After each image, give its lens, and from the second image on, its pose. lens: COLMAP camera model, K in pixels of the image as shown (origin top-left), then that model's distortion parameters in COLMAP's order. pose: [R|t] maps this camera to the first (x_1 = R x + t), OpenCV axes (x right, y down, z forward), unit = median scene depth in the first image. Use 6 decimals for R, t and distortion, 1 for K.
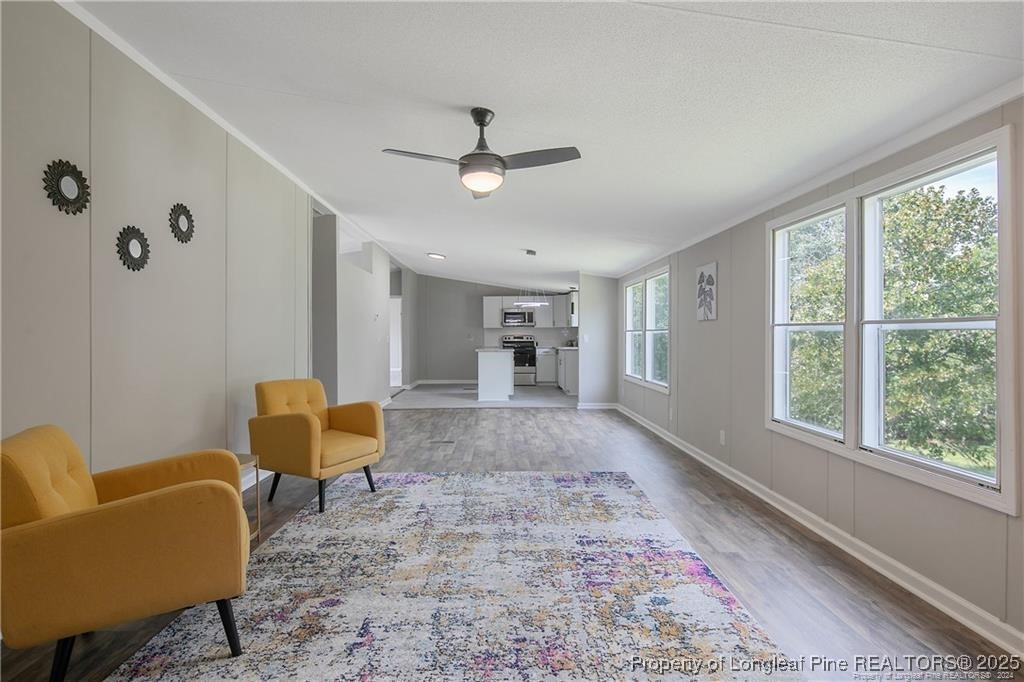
lens RADIAL K [[493.9, 0, 509.7], [0, 493.9, 338.4], [0, 0, 1]] dist [-0.000795, -0.000115]
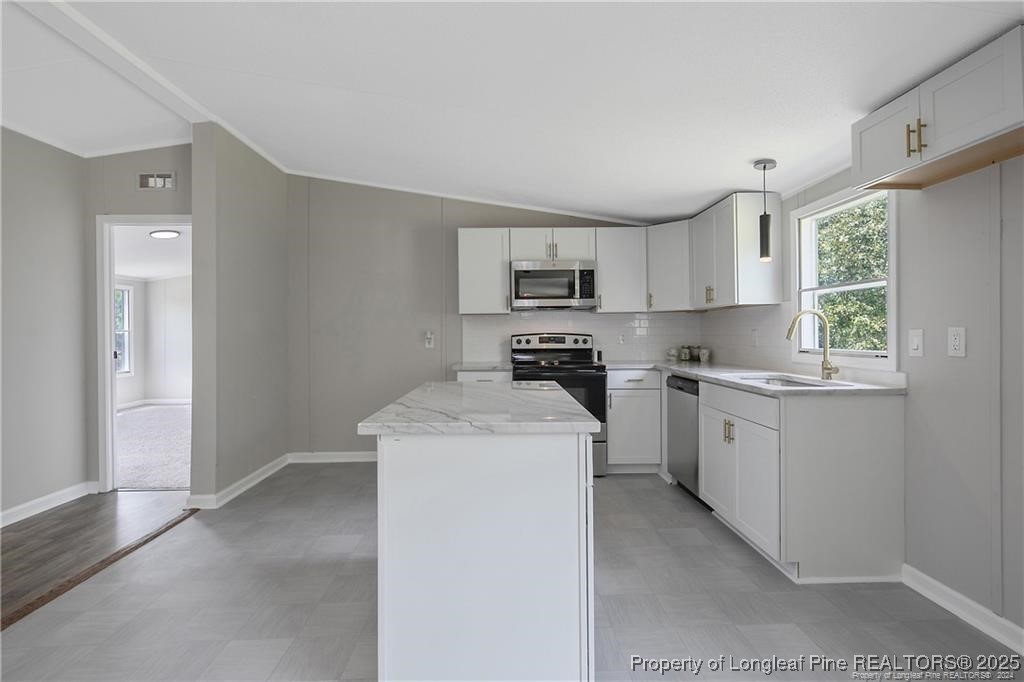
lens RADIAL K [[493.9, 0, 509.7], [0, 493.9, 338.4], [0, 0, 1]] dist [-0.000795, -0.000115]
pose [[0.999975, -0.006785, -0.001916, -0.014622], [0.006785, 0.999977, 0.000242, -0.002651], [0.001914, -0.000255, 0.999998, 0.628807]]
